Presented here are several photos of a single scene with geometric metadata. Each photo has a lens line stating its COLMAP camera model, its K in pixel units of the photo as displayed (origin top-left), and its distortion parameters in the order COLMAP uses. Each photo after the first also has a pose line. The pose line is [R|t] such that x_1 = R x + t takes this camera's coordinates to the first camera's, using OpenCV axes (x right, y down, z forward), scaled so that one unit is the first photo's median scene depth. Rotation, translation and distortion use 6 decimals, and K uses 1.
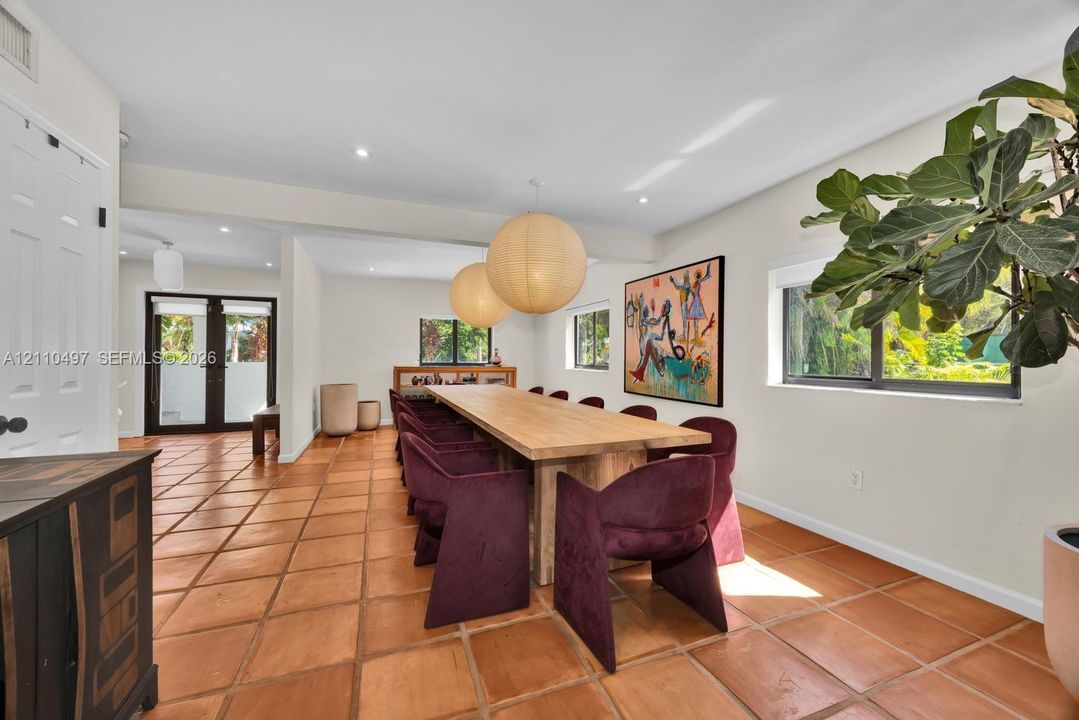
lens RADIAL K [[413.5, 0, 543.6], [0, 413.5, 359.4], [0, 0, 1]] dist [0.000249, 0.000210]
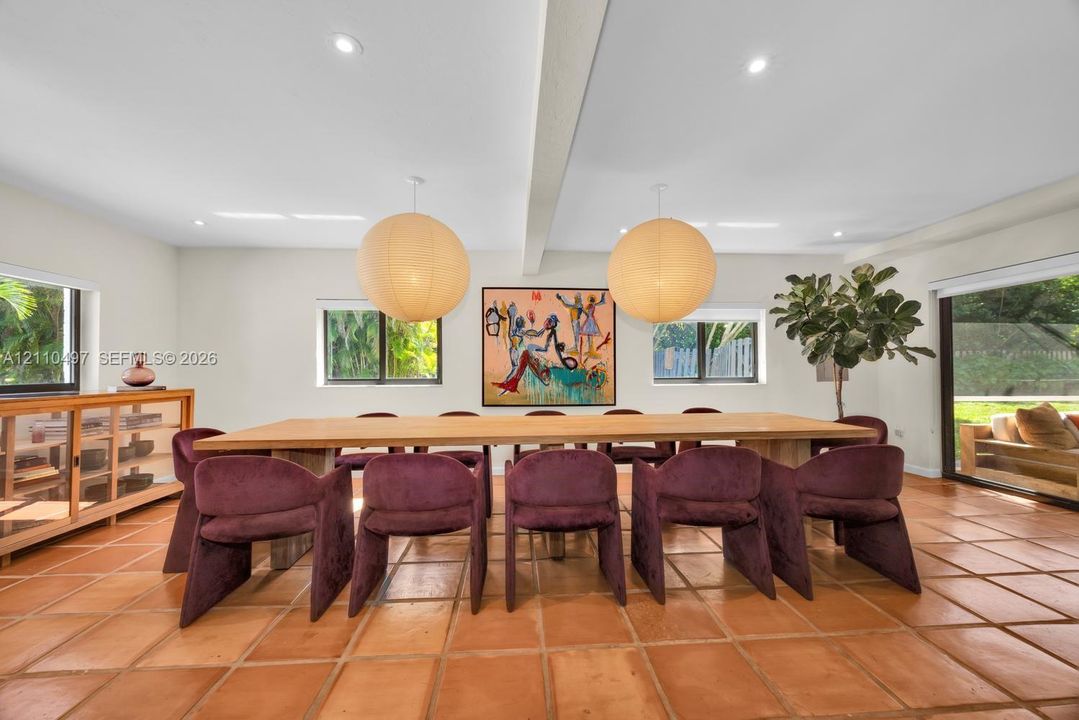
lens RADIAL K [[413.5, 0, 543.6], [0, 413.5, 359.4], [0, 0, 1]] dist [0.000249, 0.000210]
pose [[0.307362, 0.007835, 0.951560, -0.733320], [0.012168, 0.999852, -0.012163, -0.013464], [-0.951515, 0.015317, 0.307222, 0.684261]]
